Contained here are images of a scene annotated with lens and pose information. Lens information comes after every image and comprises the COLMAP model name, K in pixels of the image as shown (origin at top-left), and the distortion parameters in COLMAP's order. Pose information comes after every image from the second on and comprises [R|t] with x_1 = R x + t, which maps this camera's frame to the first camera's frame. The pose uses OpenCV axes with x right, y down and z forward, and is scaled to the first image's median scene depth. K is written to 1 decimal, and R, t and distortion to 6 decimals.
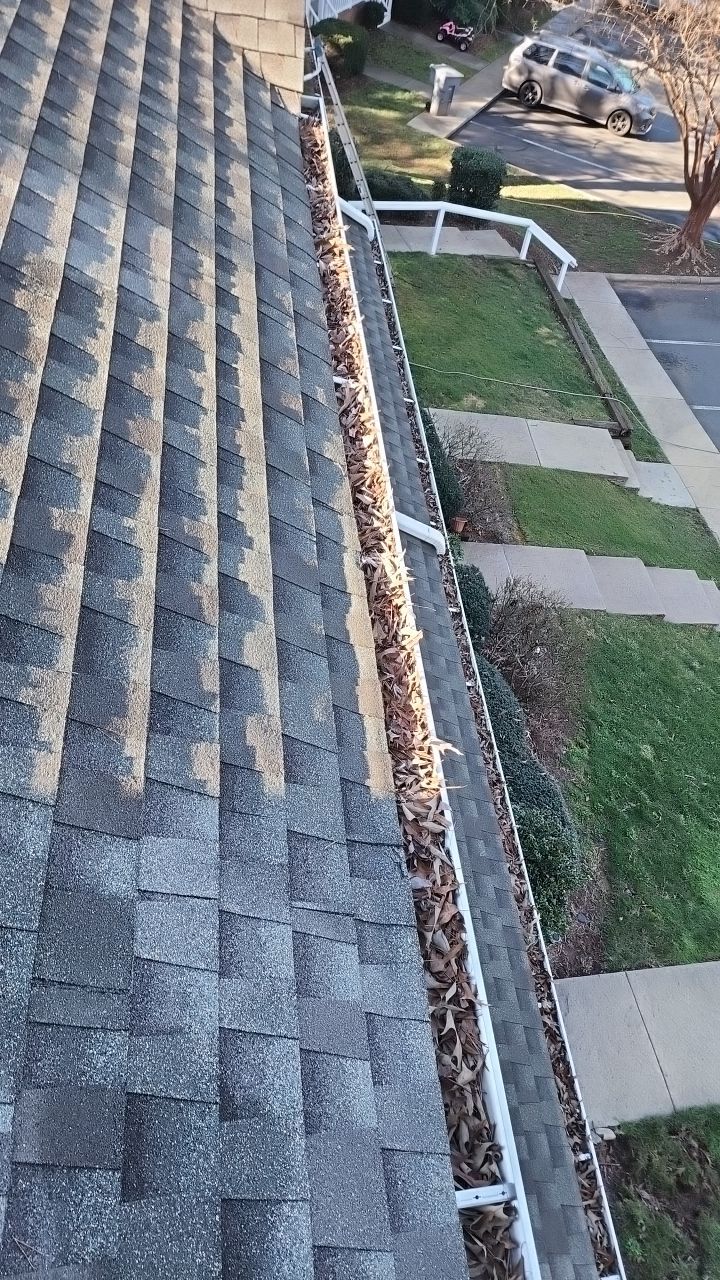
lens RADIAL K [[847.7, 0, 360.0], [0, 847.7, 640.0], [0, 0, 1]] dist [0.107635, -0.088911]
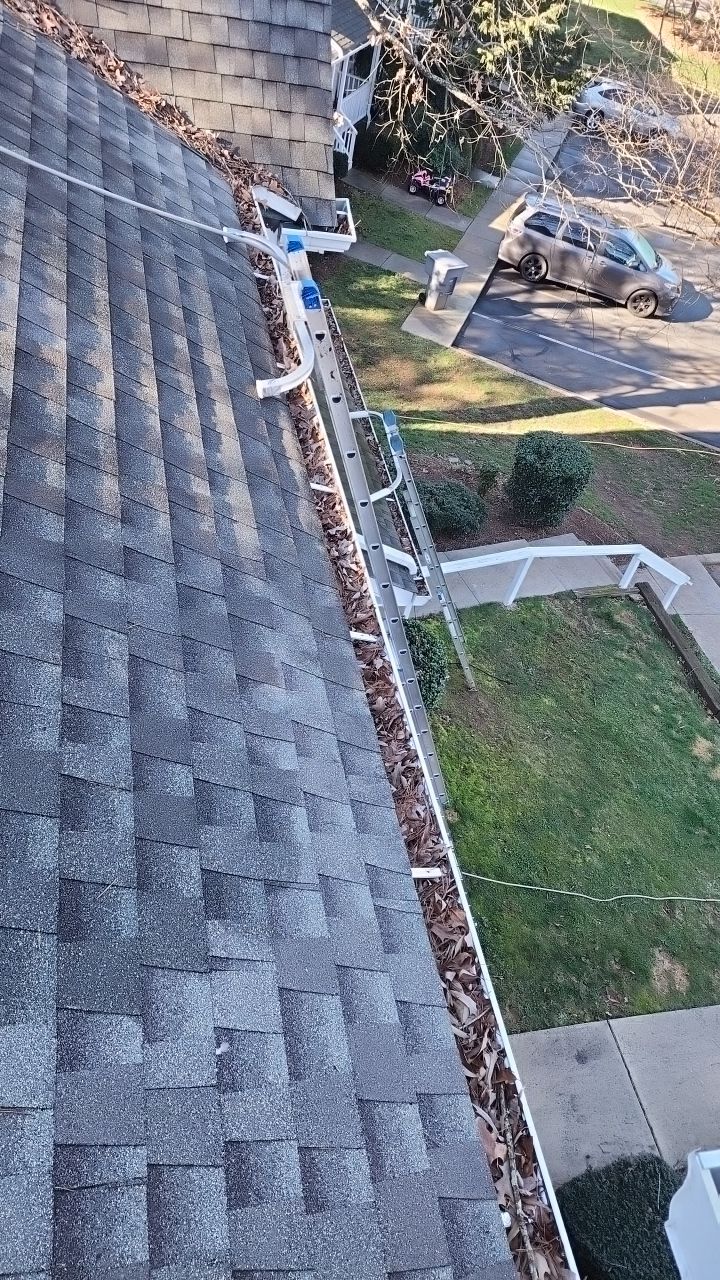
lens RADIAL K [[847.7, 0, 360.0], [0, 847.7, 640.0], [0, 0, 1]] dist [0.107635, -0.088911]
pose [[0.993976, -0.044824, 0.100015, -0.066648], [0.048370, 0.998274, -0.033314, -0.264249], [-0.098350, 0.037951, 0.994428, 0.225538]]
